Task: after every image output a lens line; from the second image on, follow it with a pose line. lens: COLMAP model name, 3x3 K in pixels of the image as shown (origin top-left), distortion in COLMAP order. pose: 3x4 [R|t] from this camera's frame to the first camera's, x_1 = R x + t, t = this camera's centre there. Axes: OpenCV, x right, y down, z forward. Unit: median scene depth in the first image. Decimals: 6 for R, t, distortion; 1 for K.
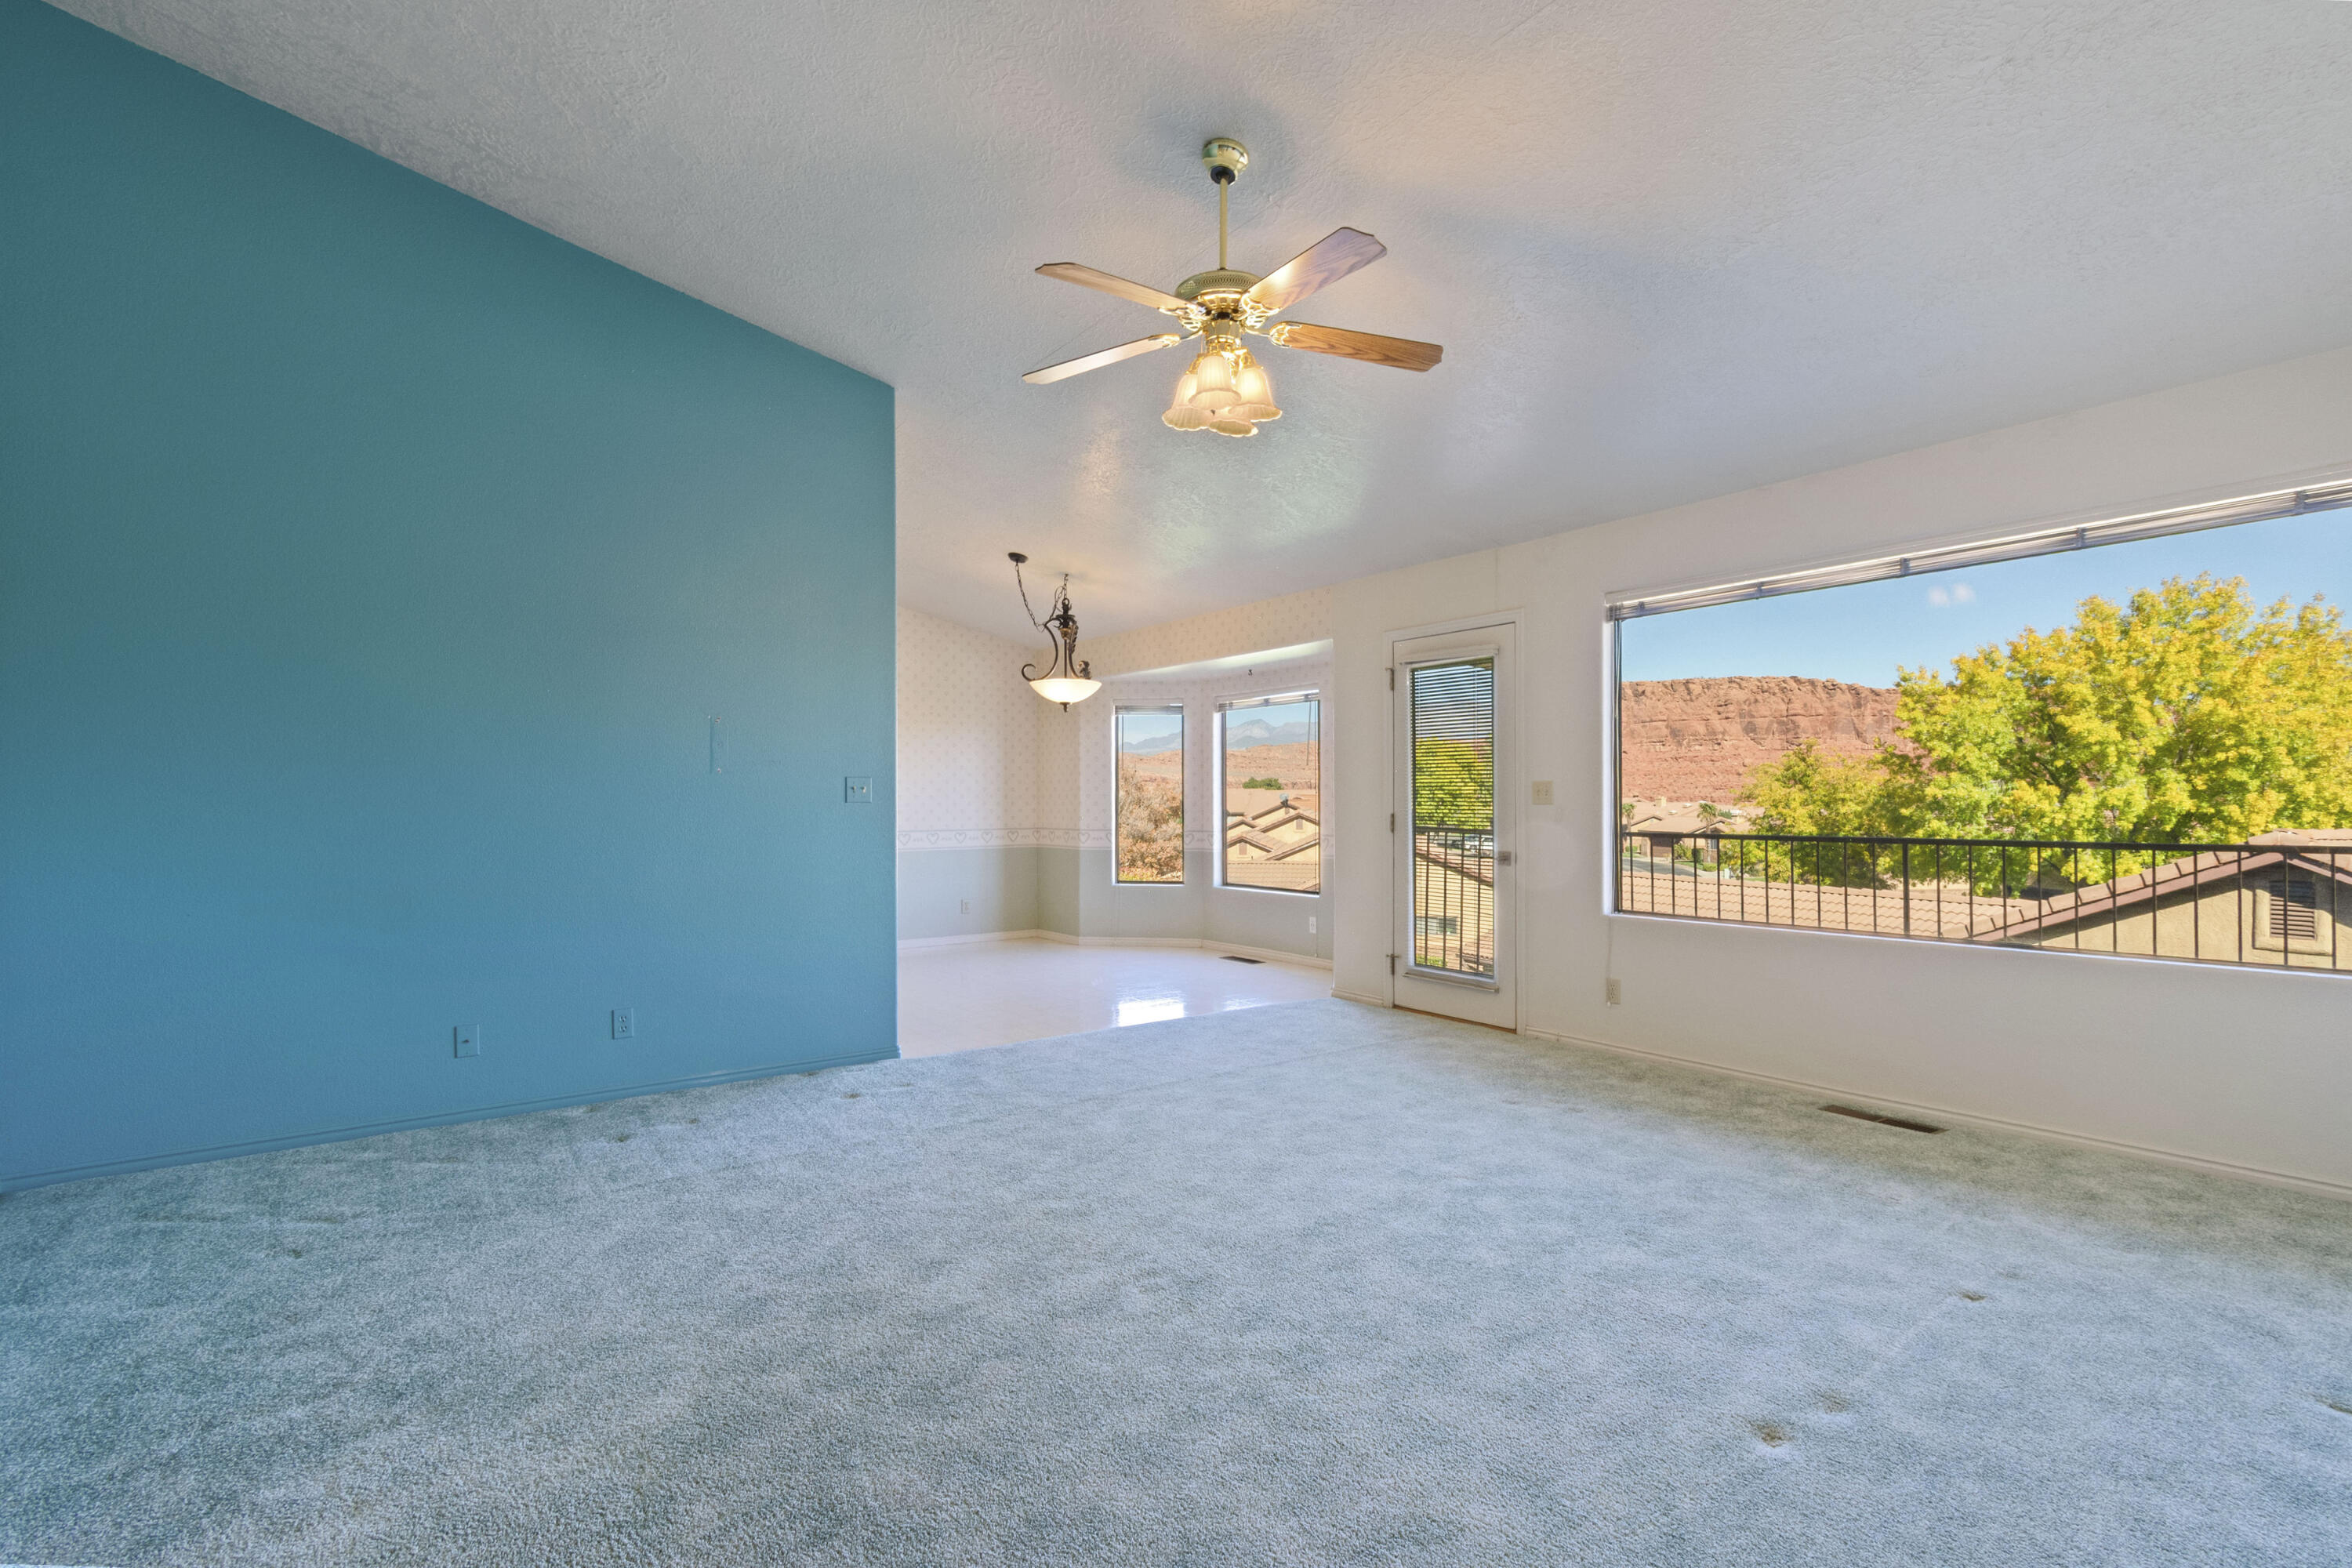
lens RADIAL K [[1072.9, 0, 1180.7], [0, 1072.9, 779.7], [0, 0, 1]] dist [0.000514, -0.001047]
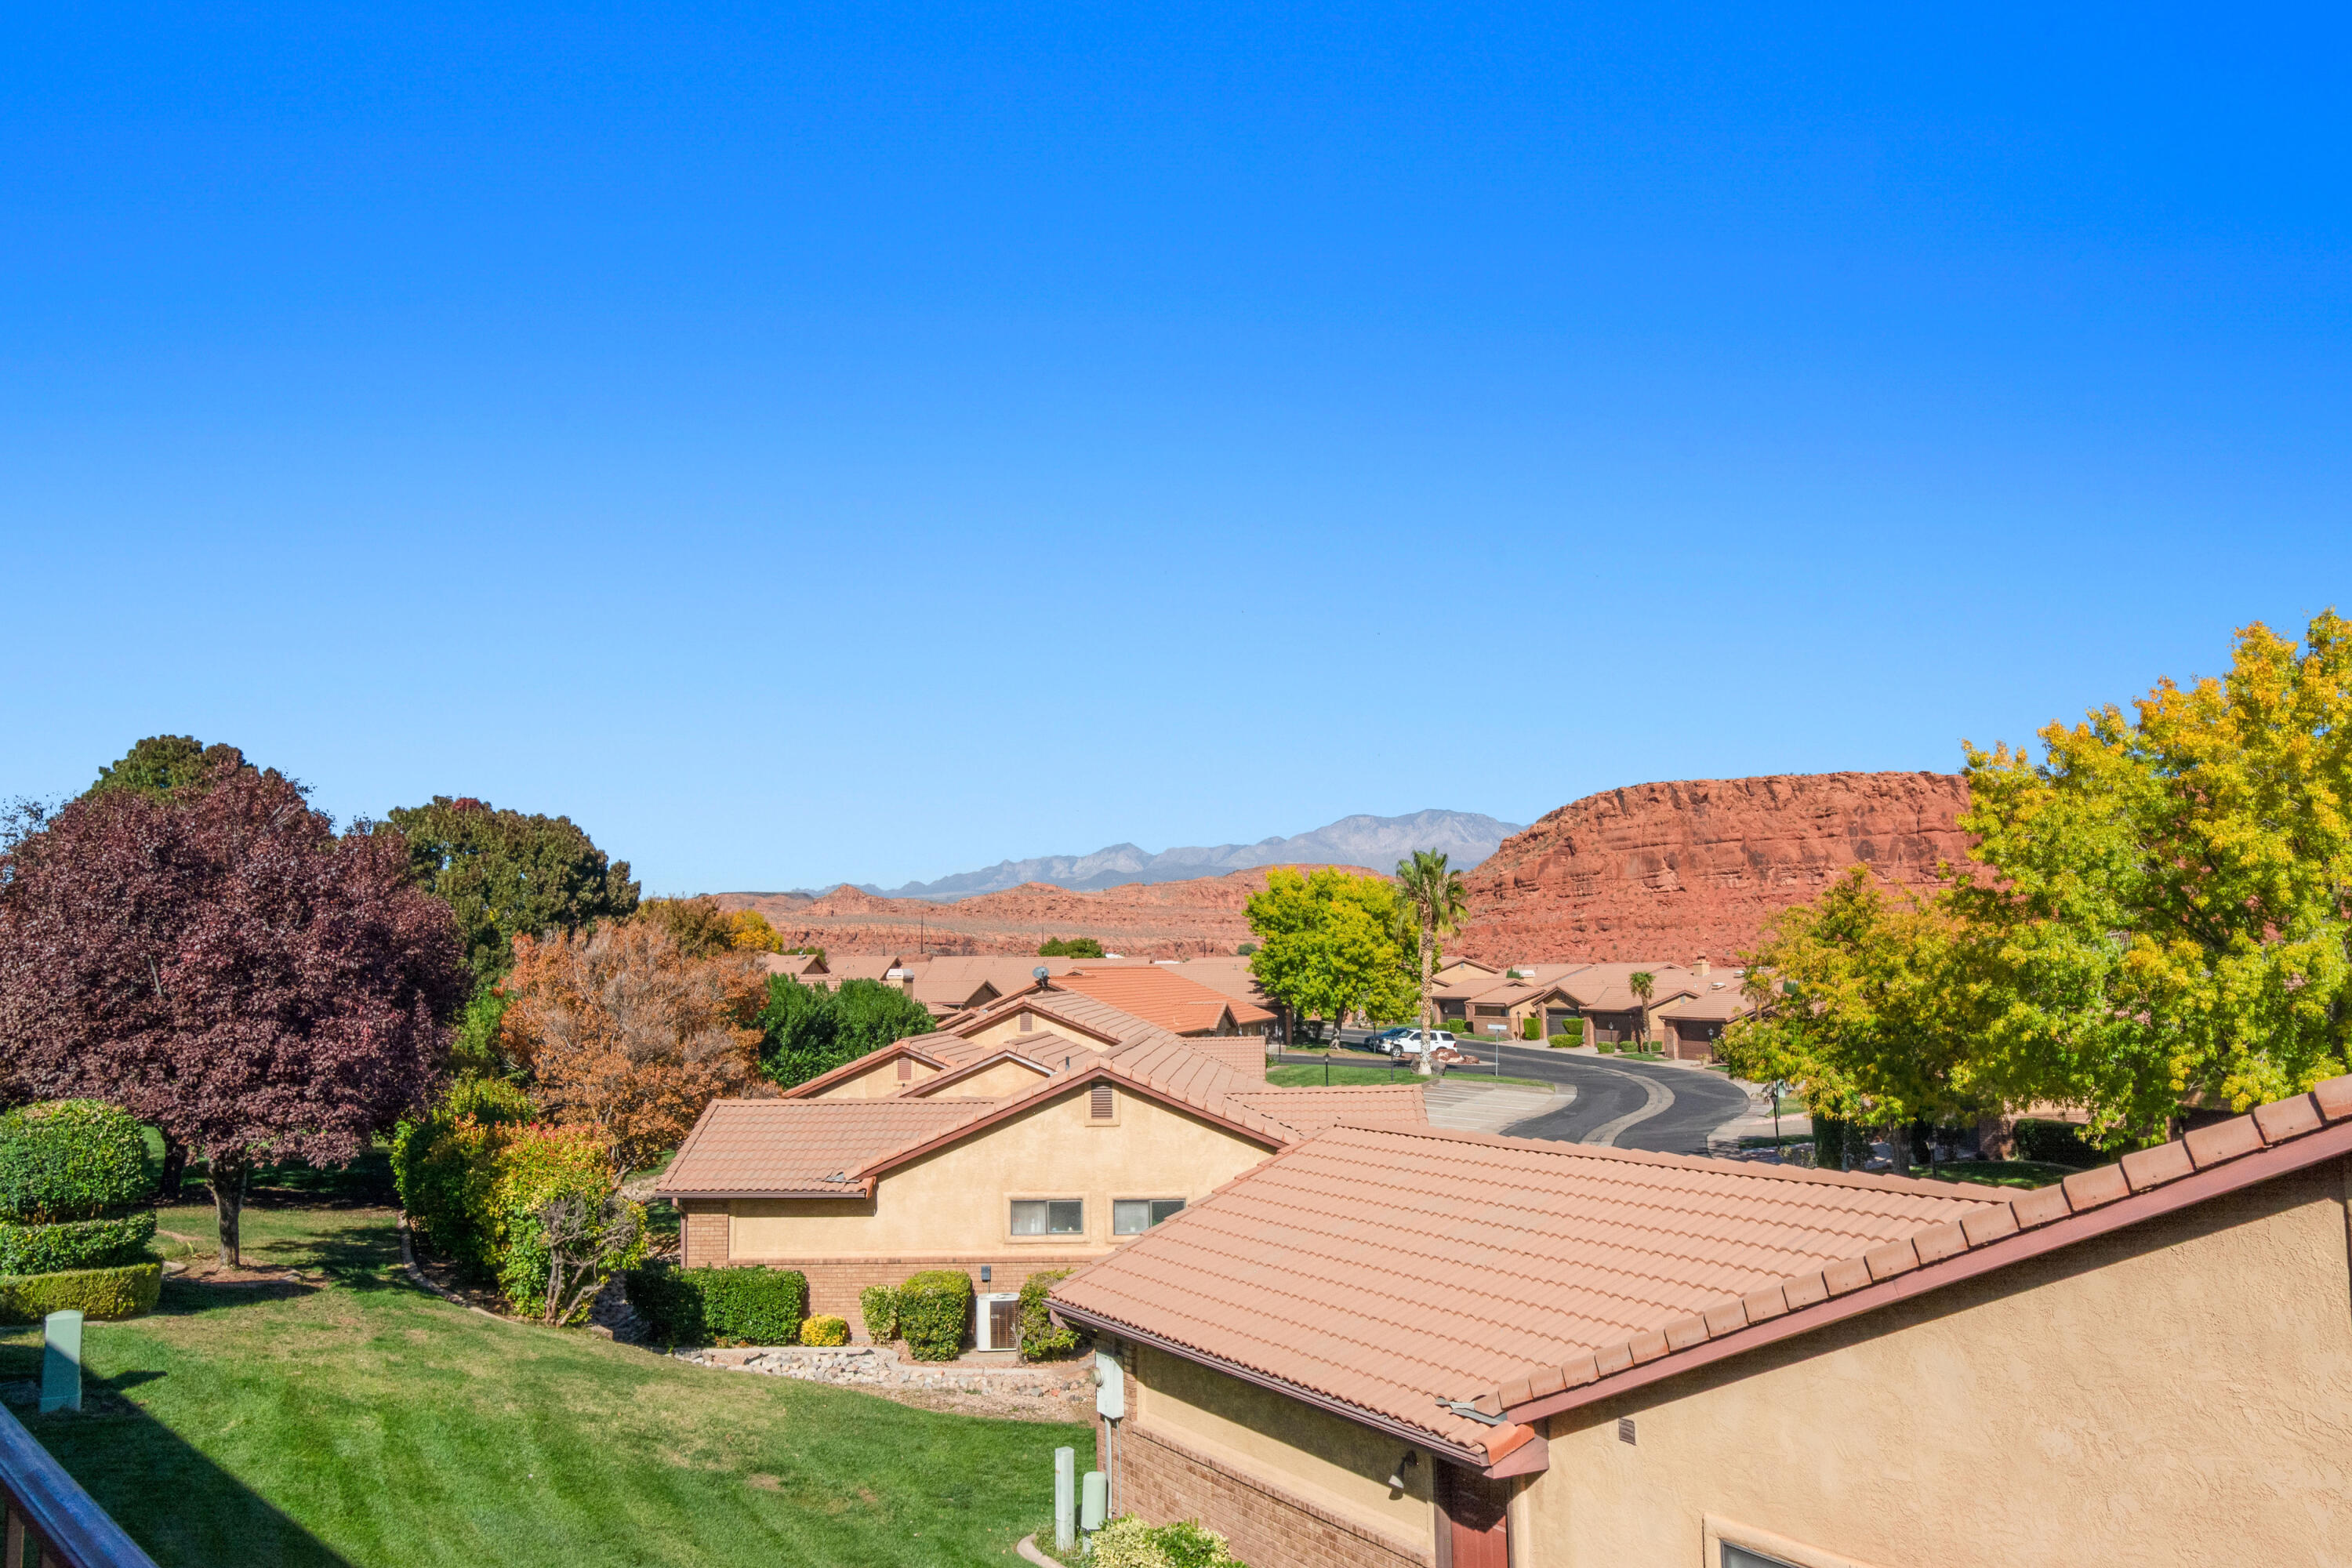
lens RADIAL K [[1670.7, 0, 1176.1], [0, 1670.7, 787.0], [0, 0, 1]] dist [0.000323, -0.000607]
pose [[0.996484, -0.005694, 0.083595, 0.170727], [0.013238, 0.995856, -0.089972, -0.003206], [-0.082737, 0.090763, 0.992430, 0.128526]]
